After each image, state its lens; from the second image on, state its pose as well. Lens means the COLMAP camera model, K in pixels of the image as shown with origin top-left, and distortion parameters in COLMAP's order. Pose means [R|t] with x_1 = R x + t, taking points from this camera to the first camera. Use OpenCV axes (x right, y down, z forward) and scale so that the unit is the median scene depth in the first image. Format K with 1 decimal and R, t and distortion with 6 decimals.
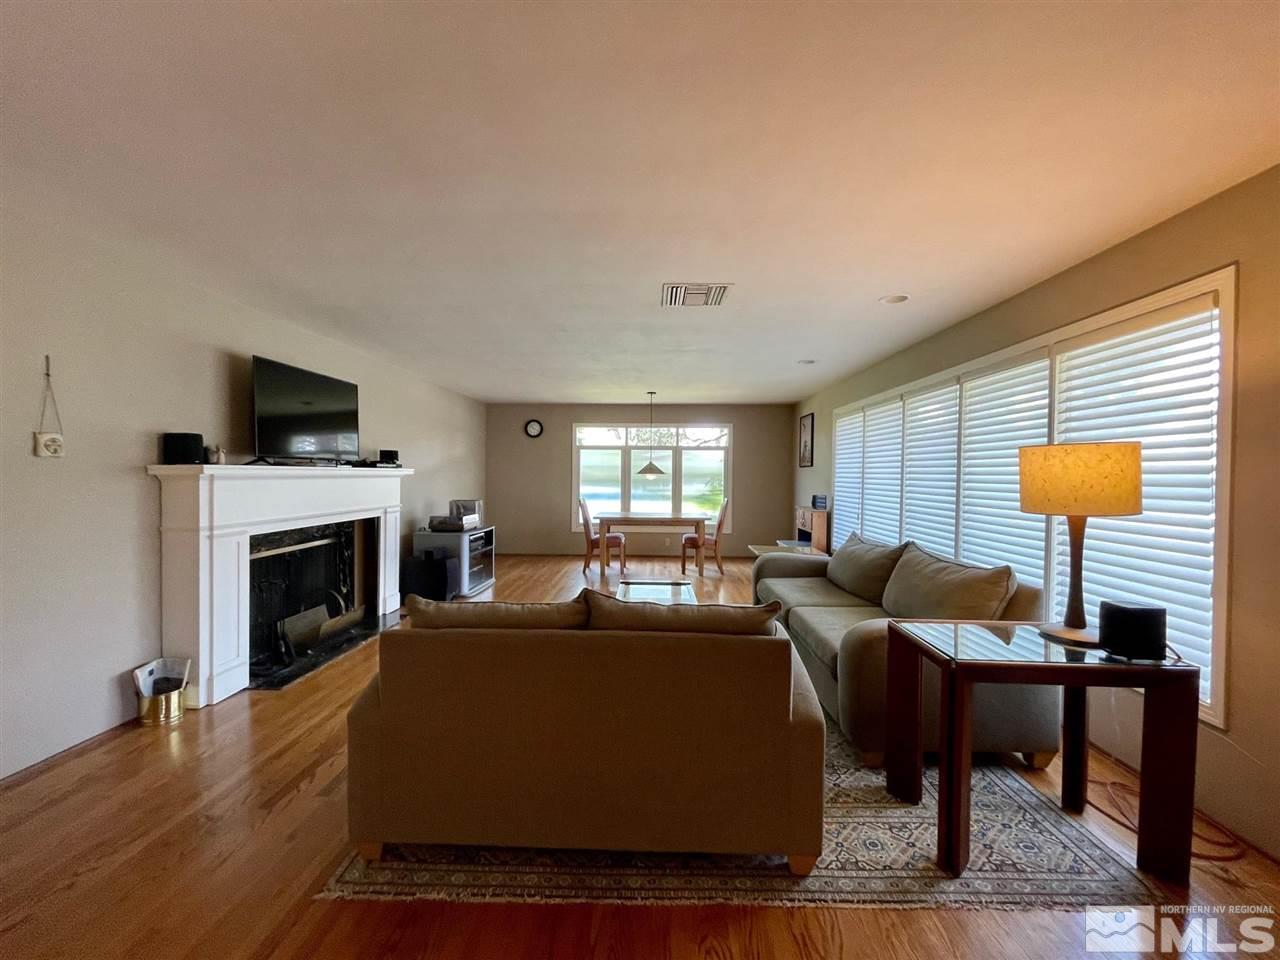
lens RADIAL K [[519.8, 0, 642.5], [0, 519.8, 478.3], [0, 0, 1]] dist [-0.000201, -0.001201]
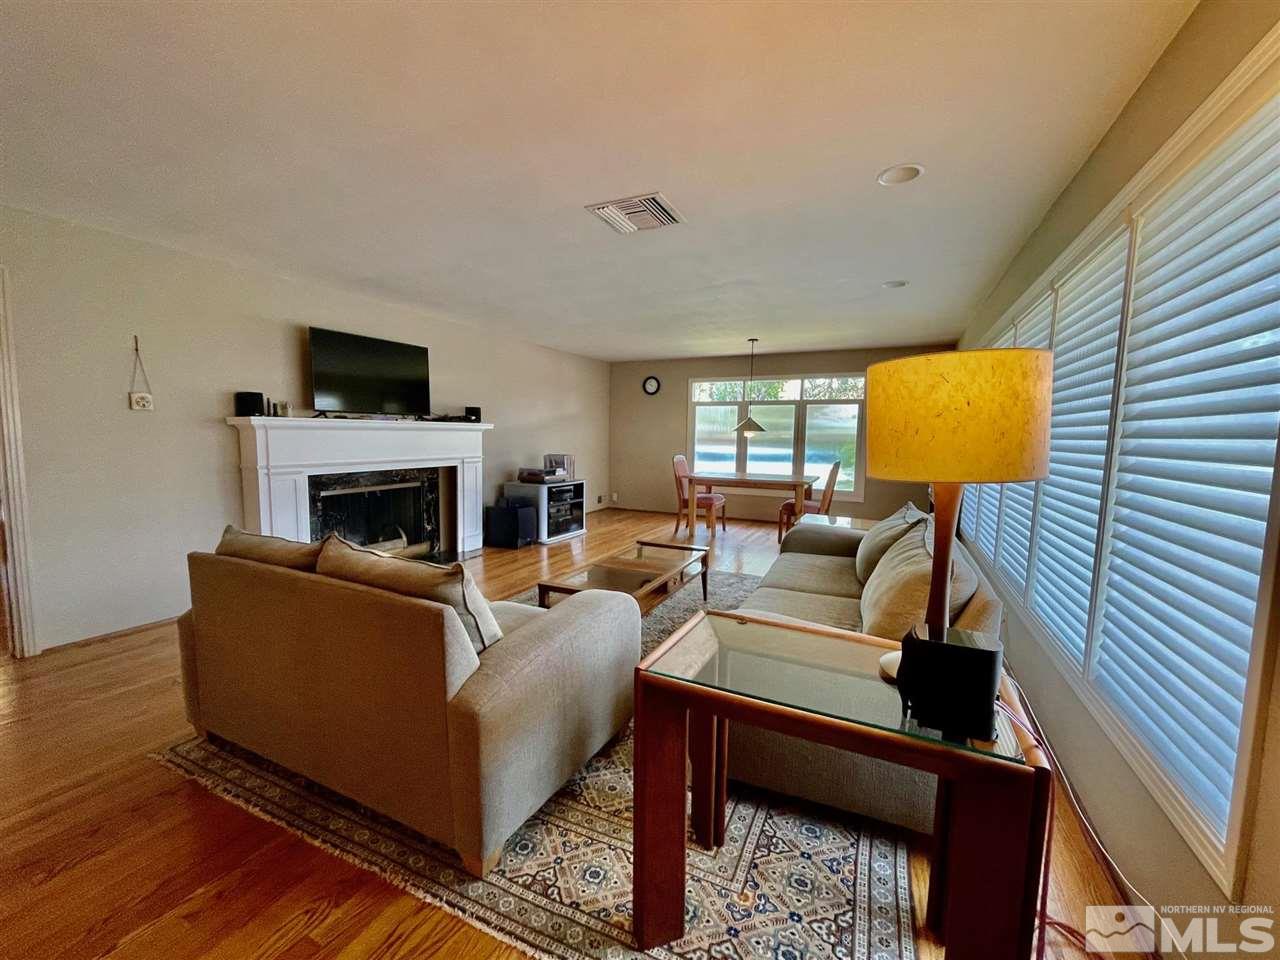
lens RADIAL K [[519.8, 0, 641.7], [0, 519.8, 477.9], [0, 0, 1]] dist [-0.000201, -0.001201]
pose [[0.915245, 0.039728, -0.400935, 0.440380], [-0.010429, 0.997129, 0.074997, 0.014826], [0.402764, -0.064459, 0.913032, 0.179132]]
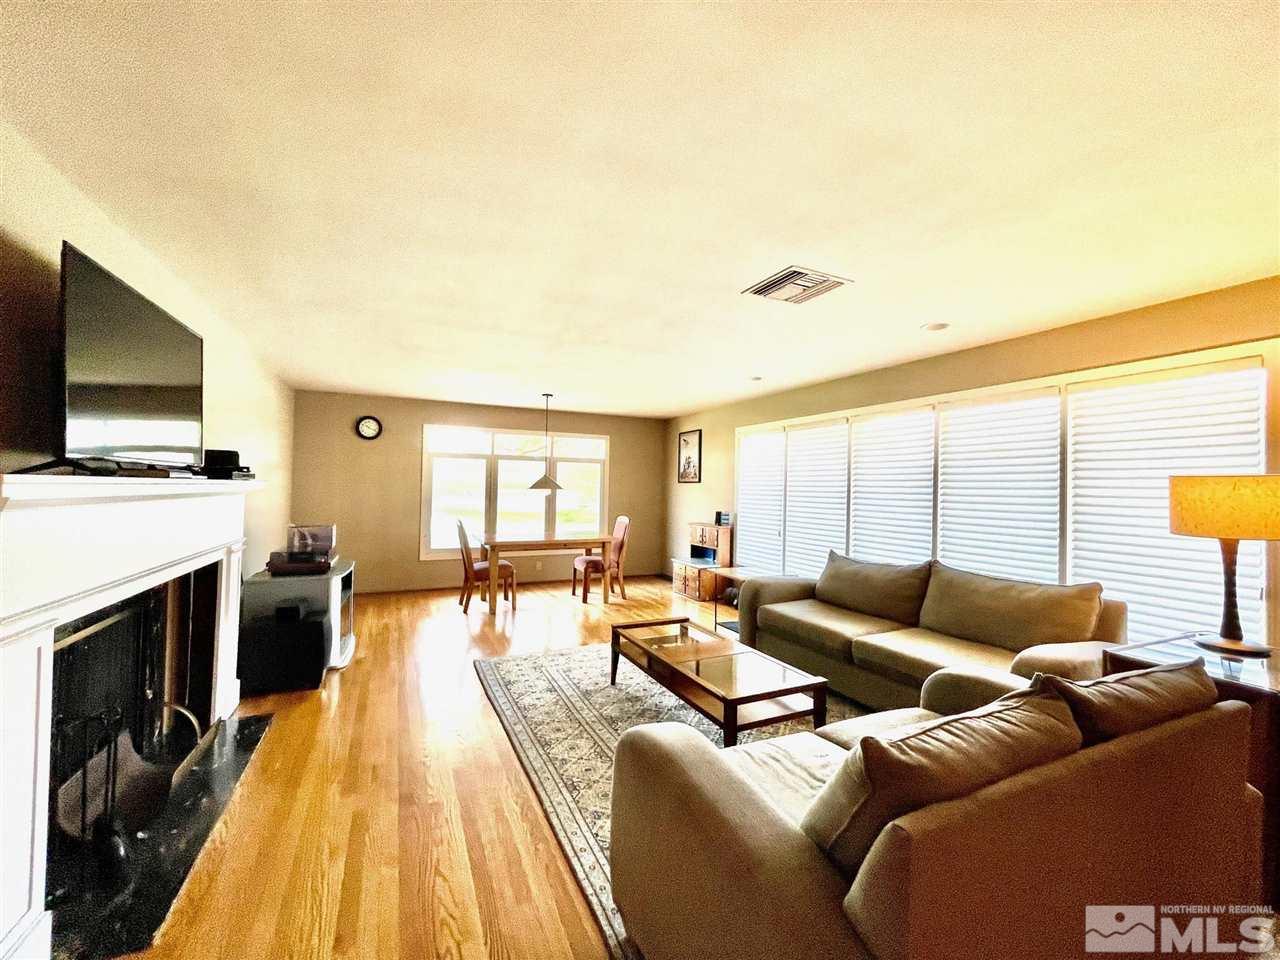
lens RADIAL K [[519.8, 0, 639.7], [0, 519.8, 477.5], [0, 0, 1]] dist [-0.000201, -0.001201]
pose [[0.893057, 0.017094, 0.449619, -0.480494], [-0.006516, 0.999665, -0.025064, -0.013724], [-0.449896, 0.019454, 0.892869, 0.333303]]
